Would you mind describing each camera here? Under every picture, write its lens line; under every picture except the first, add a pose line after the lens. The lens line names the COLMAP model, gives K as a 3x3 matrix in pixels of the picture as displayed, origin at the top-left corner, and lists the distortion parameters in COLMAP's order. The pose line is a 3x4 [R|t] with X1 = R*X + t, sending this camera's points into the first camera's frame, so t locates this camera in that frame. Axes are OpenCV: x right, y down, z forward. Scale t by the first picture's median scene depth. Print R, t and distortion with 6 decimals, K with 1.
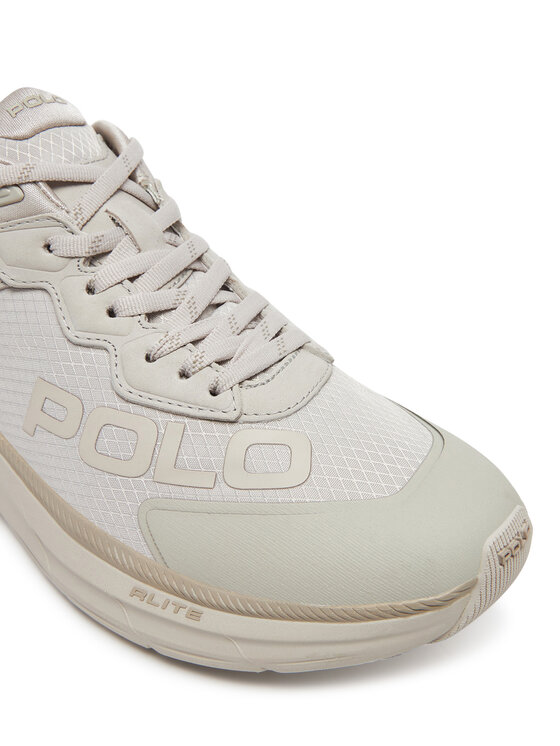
lens RADIAL K [[1247.9, 0, 280.0], [0, 1247.9, 373.0], [0, 0, 1]] dist [-0.001525, 0.113194]
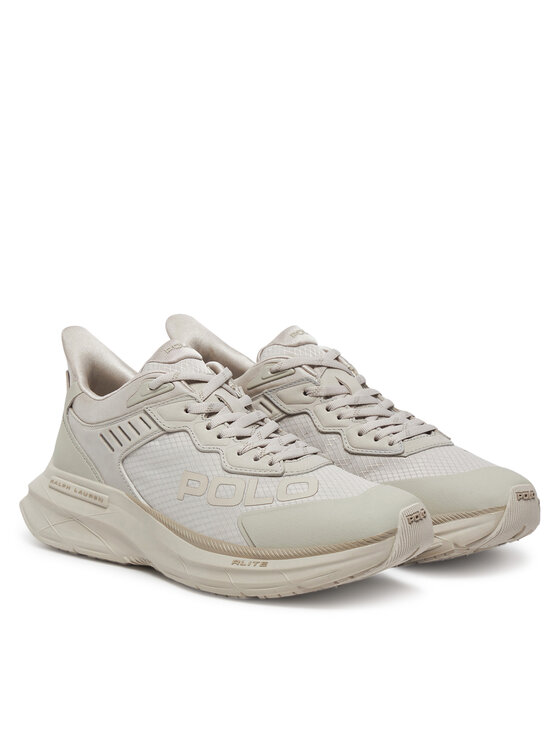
lens RADIAL K [[2202.9, 0, 280.0], [0, 2202.9, 373.0], [0, 0, 1]] dist [-0.047629, -0.057391]
pose [[0.998389, -0.042181, -0.037948, 0.100861], [0.024996, 0.927410, -0.373210, 1.176413], [0.050936, 0.371660, 0.926971, -2.309836]]
